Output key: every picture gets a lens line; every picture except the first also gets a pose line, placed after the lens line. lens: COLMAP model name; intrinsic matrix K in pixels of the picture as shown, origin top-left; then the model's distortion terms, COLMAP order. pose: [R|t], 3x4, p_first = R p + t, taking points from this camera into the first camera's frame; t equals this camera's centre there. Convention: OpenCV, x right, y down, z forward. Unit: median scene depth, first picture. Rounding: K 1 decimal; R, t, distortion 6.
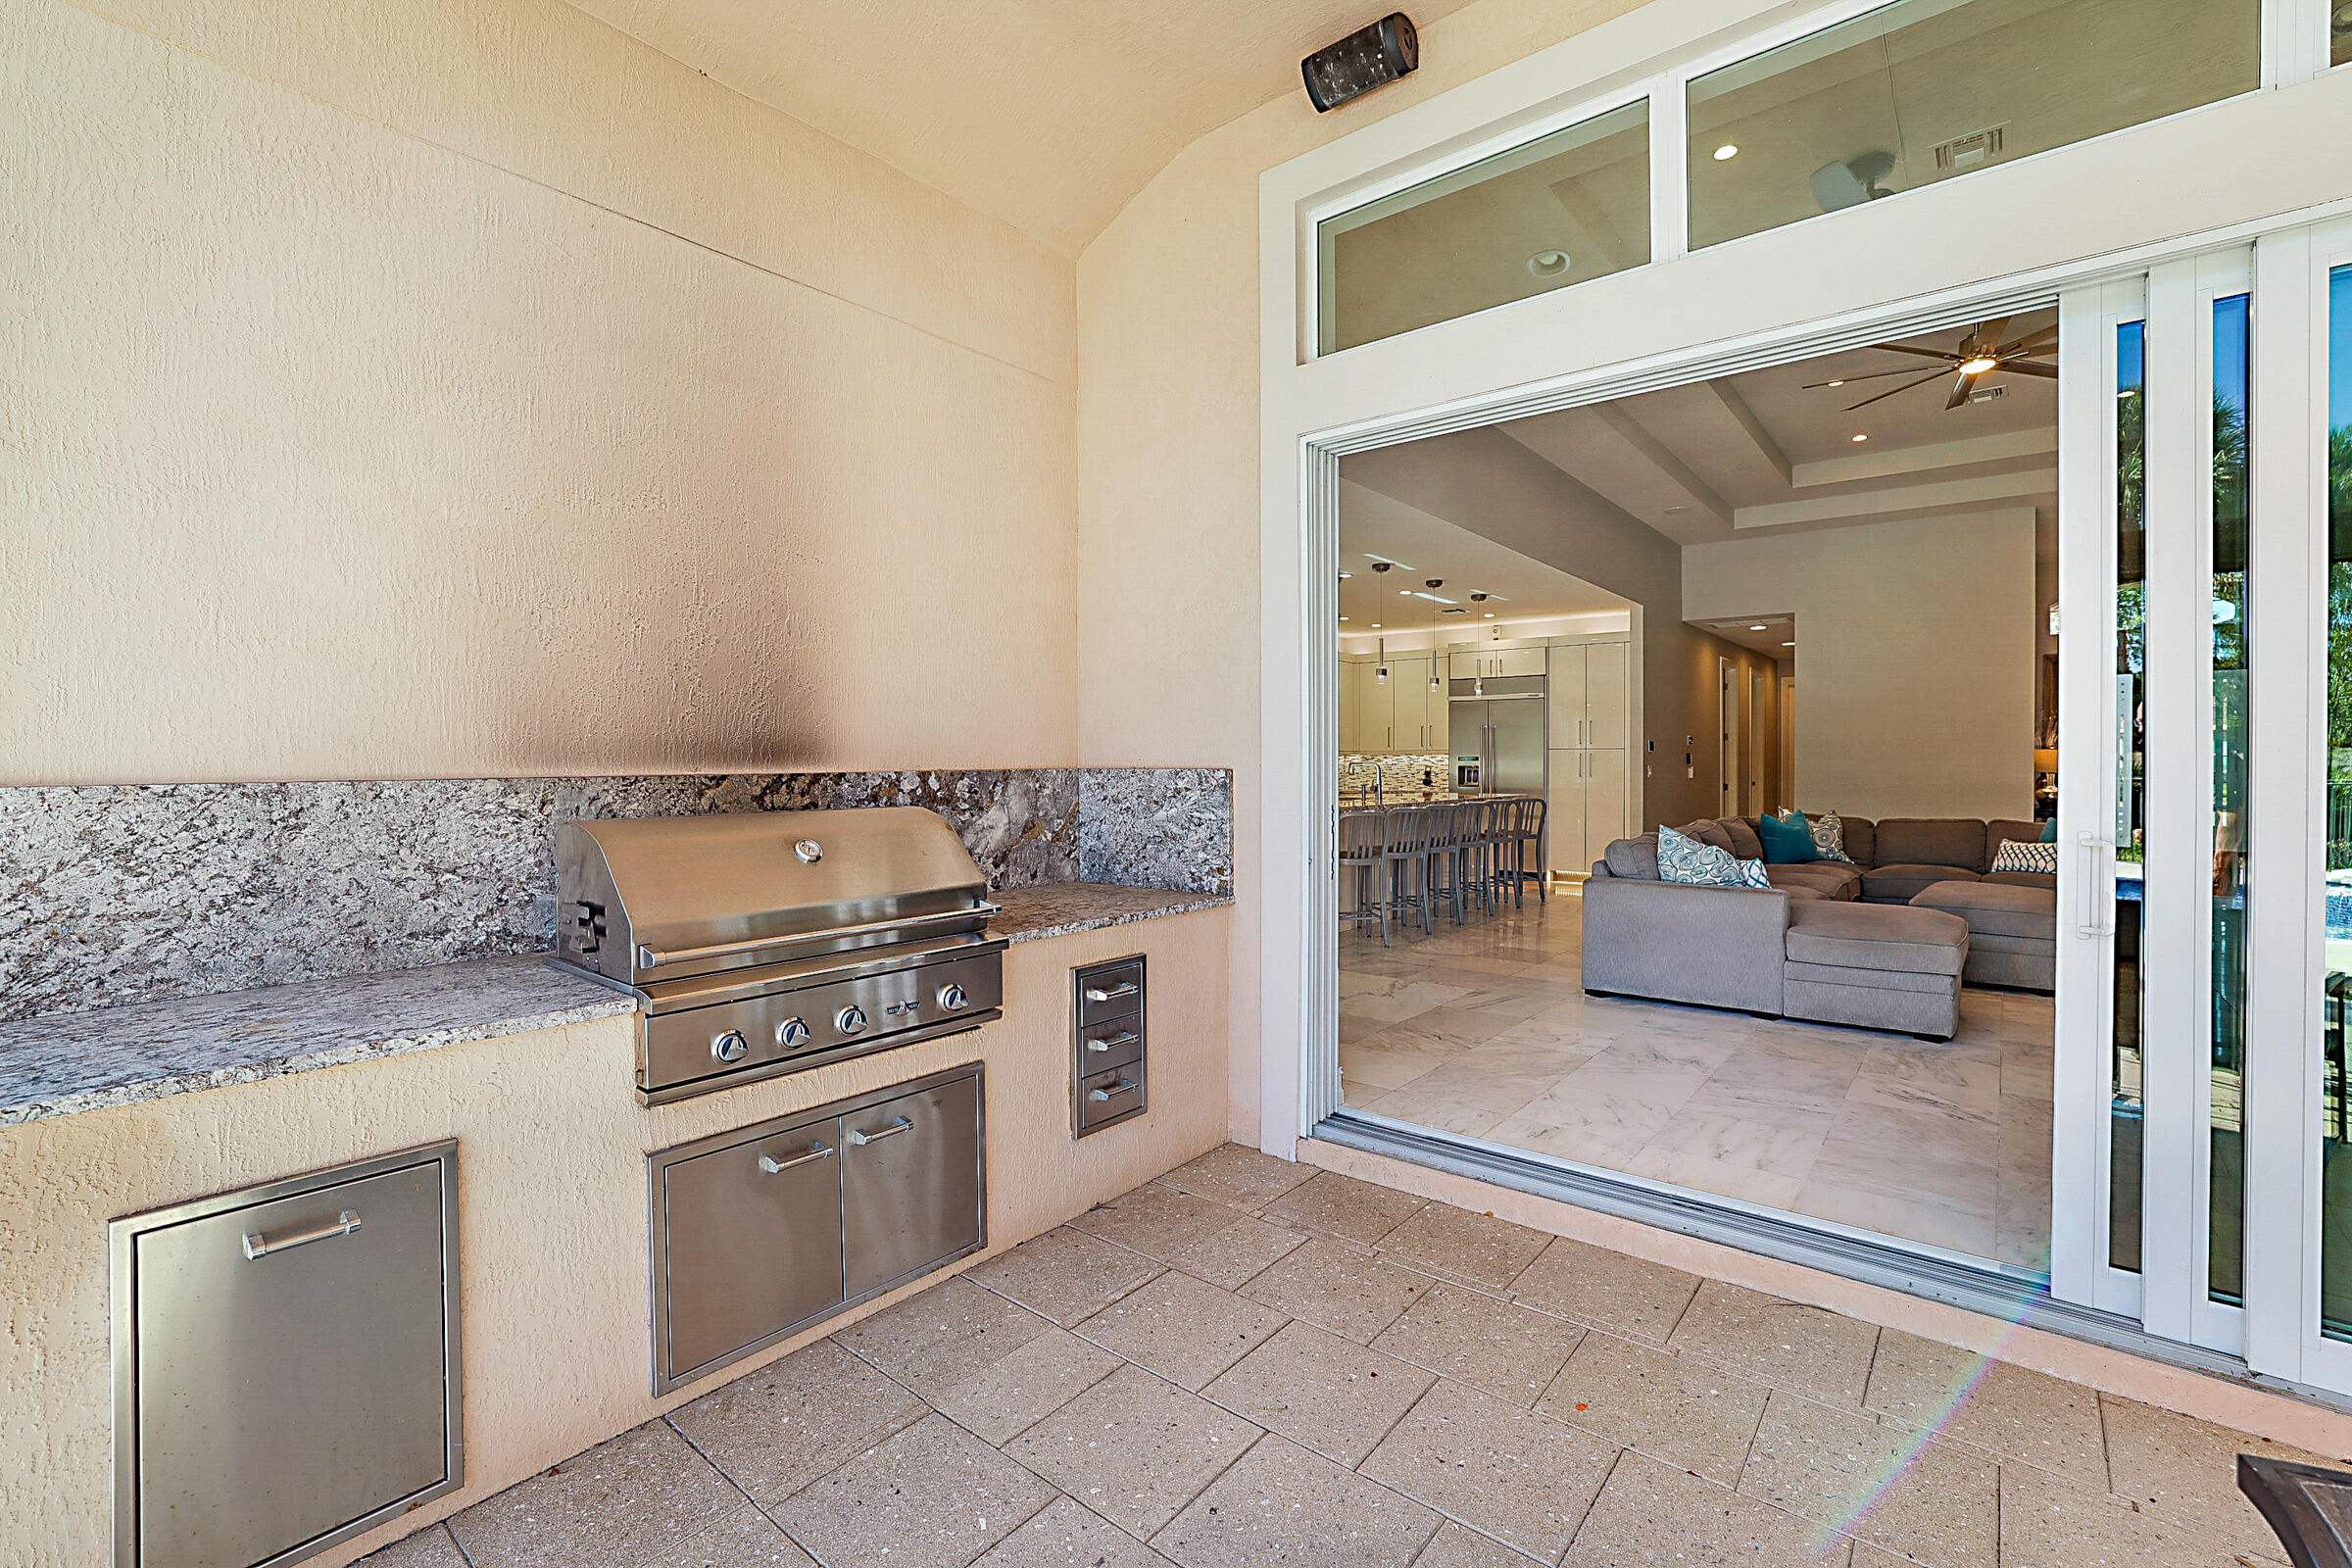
lens RADIAL K [[999.8, 0, 1191.1], [0, 999.8, 769.7], [0, 0, 1]] dist [-0.019258, 0.000864]
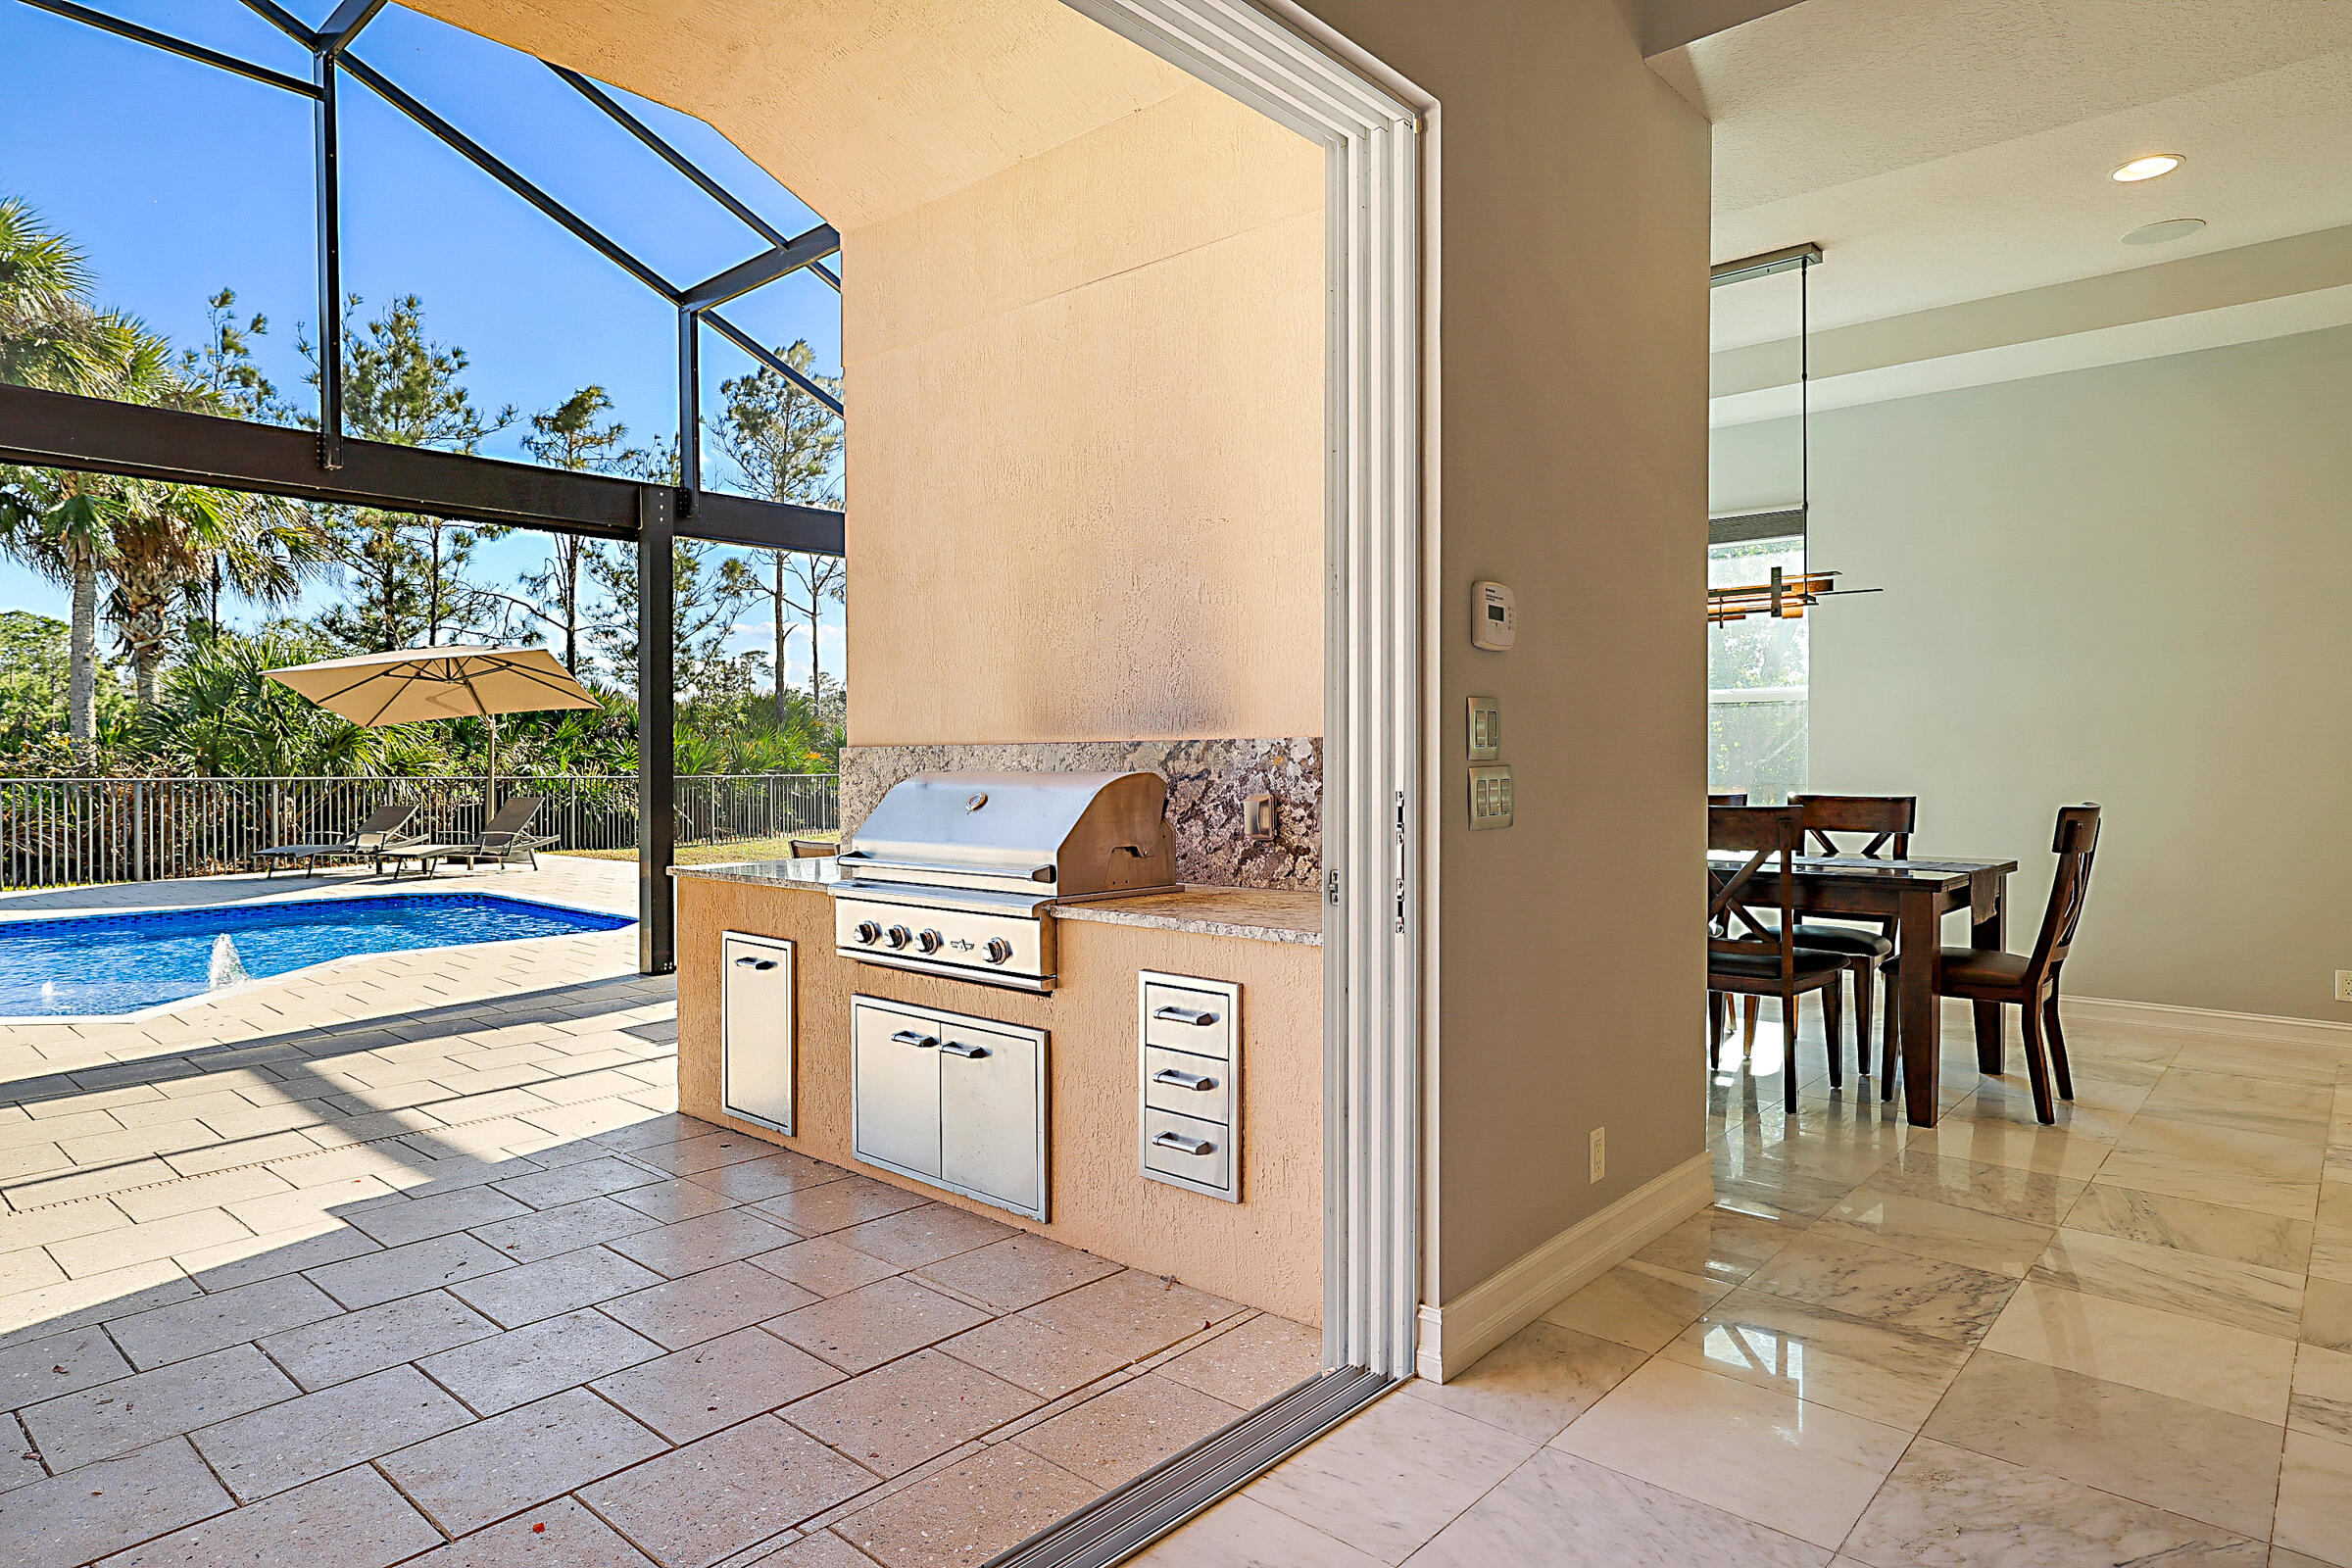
lens RADIAL K [[1363.1, 0, 1177.2], [0, 1363.1, 774.7], [0, 0, 1]] dist [-0.001874, -0.000388]
pose [[-0.039188, 0.014306, -0.999129, 0.974379], [-0.005958, 0.999876, 0.014551, 0.018760], [0.999214, 0.006523, -0.039098, 1.030372]]
